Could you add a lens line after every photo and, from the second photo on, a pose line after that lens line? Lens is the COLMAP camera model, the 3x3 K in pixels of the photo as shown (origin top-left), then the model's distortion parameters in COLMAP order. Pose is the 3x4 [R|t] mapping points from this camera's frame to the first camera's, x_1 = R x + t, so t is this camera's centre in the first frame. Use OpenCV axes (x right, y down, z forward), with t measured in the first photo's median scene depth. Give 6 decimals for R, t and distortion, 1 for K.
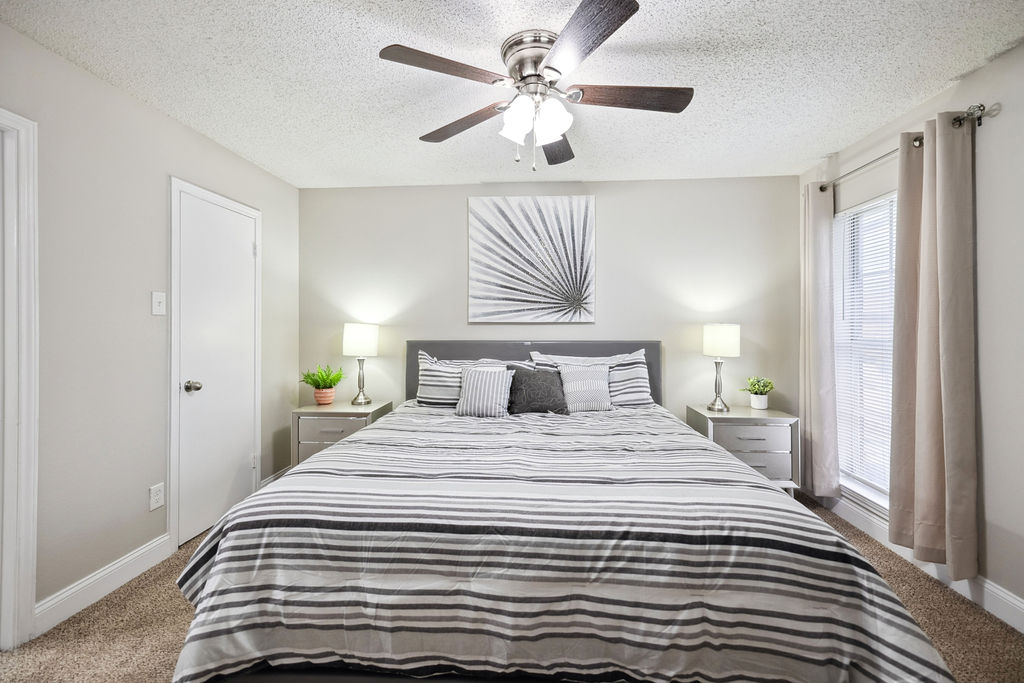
lens RADIAL K [[414.5, 0, 510.8], [0, 414.5, 331.8], [0, 0, 1]] dist [0.003862, 0.000074]
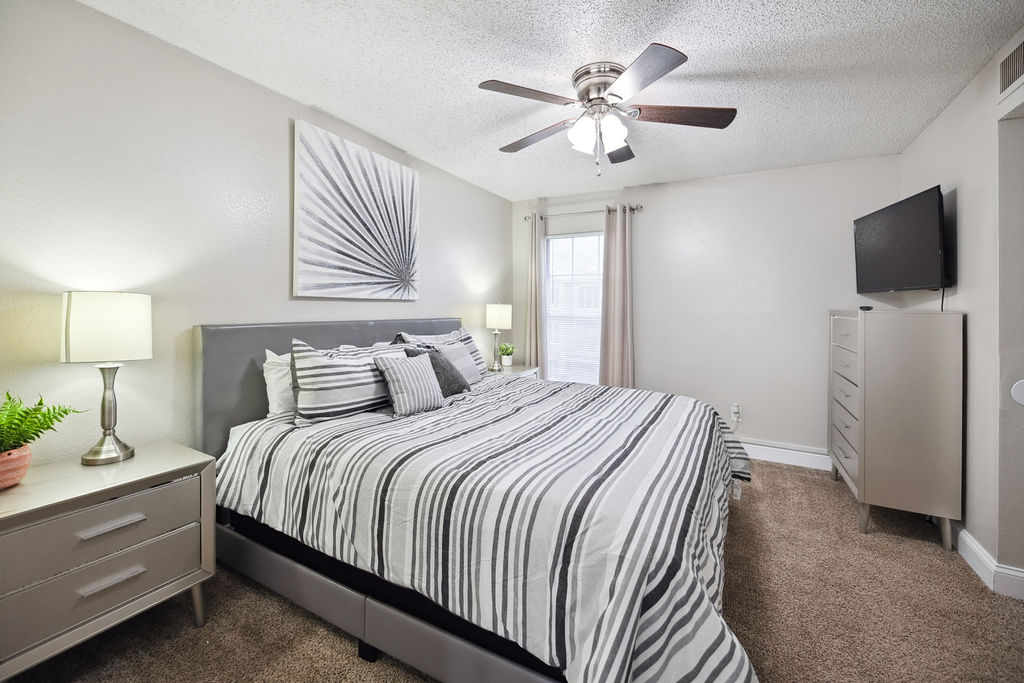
lens RADIAL K [[414.5, 0, 508.6], [0, 414.5, 311.0], [0, 0, 1]] dist [0.003862, 0.000074]
pose [[0.425706, -0.002387, 0.904858, -0.597412], [-0.007533, 0.999953, 0.006181, -0.004892], [-0.904830, -0.009448, 0.425668, 0.379526]]
